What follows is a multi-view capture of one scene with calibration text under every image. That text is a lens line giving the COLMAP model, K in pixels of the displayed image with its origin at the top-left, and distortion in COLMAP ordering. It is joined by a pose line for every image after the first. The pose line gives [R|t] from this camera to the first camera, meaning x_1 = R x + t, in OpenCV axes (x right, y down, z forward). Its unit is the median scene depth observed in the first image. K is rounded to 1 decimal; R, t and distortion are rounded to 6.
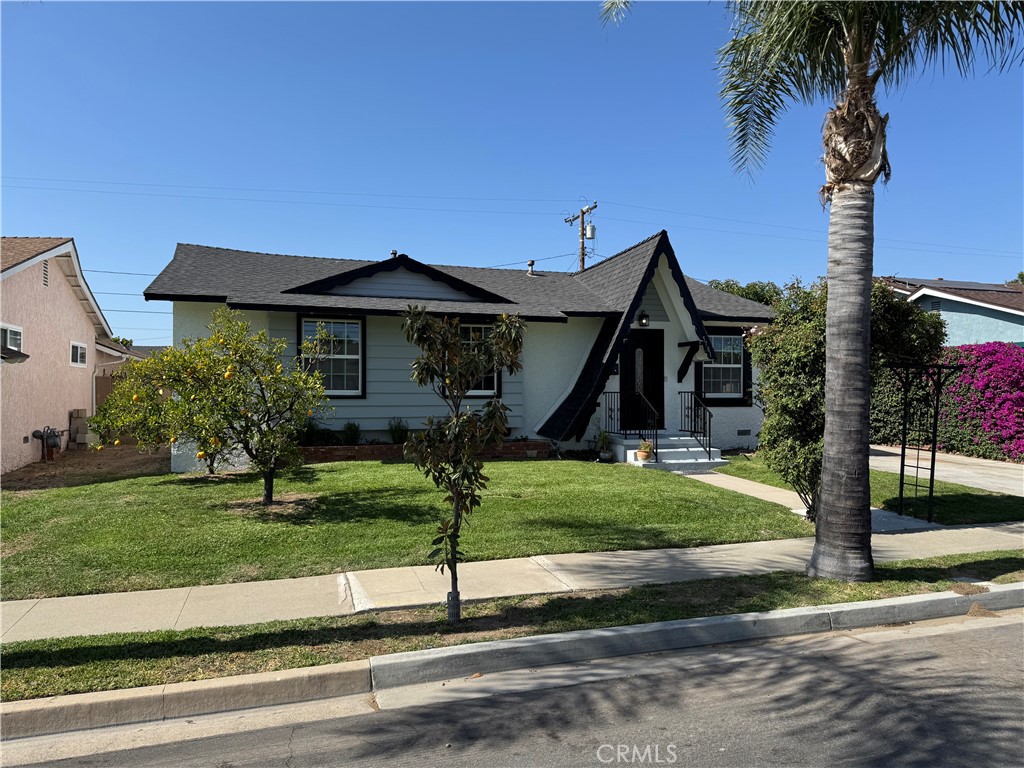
lens RADIAL K [[724.2, 0, 515.7], [0, 724.2, 387.5], [0, 0, 1]] dist [0.138471, -0.253520]
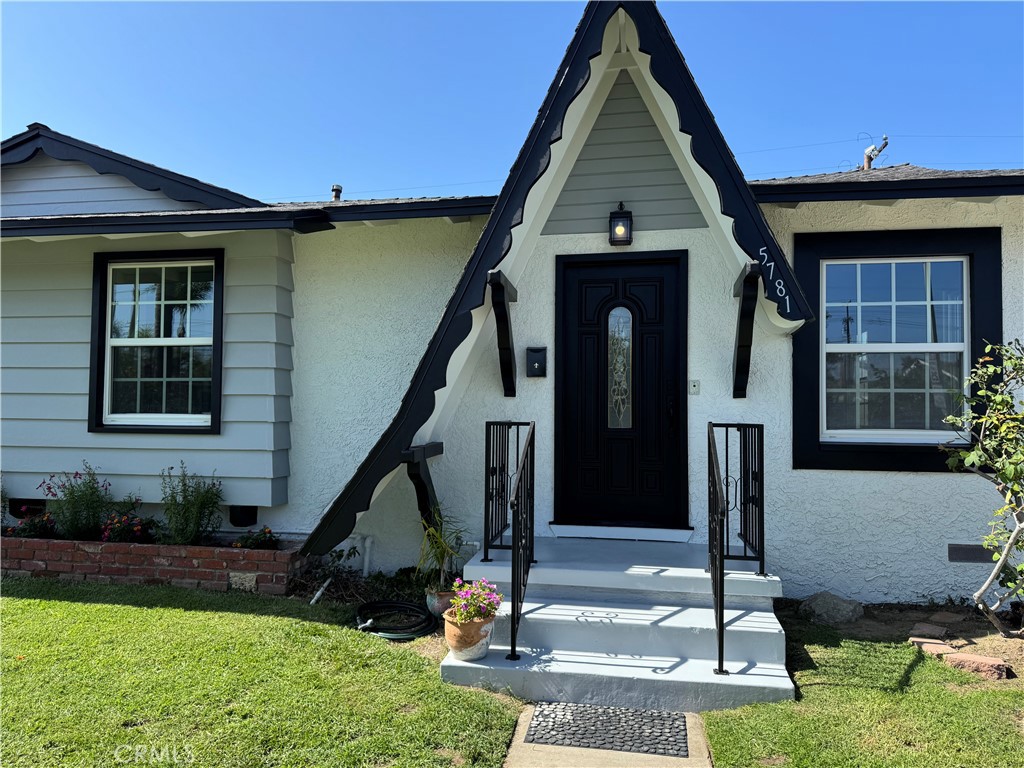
lens RADIAL K [[724.2, 0, 515.7], [0, 724.2, 387.5], [0, 0, 1]] dist [0.138471, -0.253520]
pose [[0.885435, -0.016479, -0.464472, 0.294862], [-0.002732, 0.999169, -0.040658, 0.003155], [0.464756, 0.037269, 0.884654, 0.642855]]
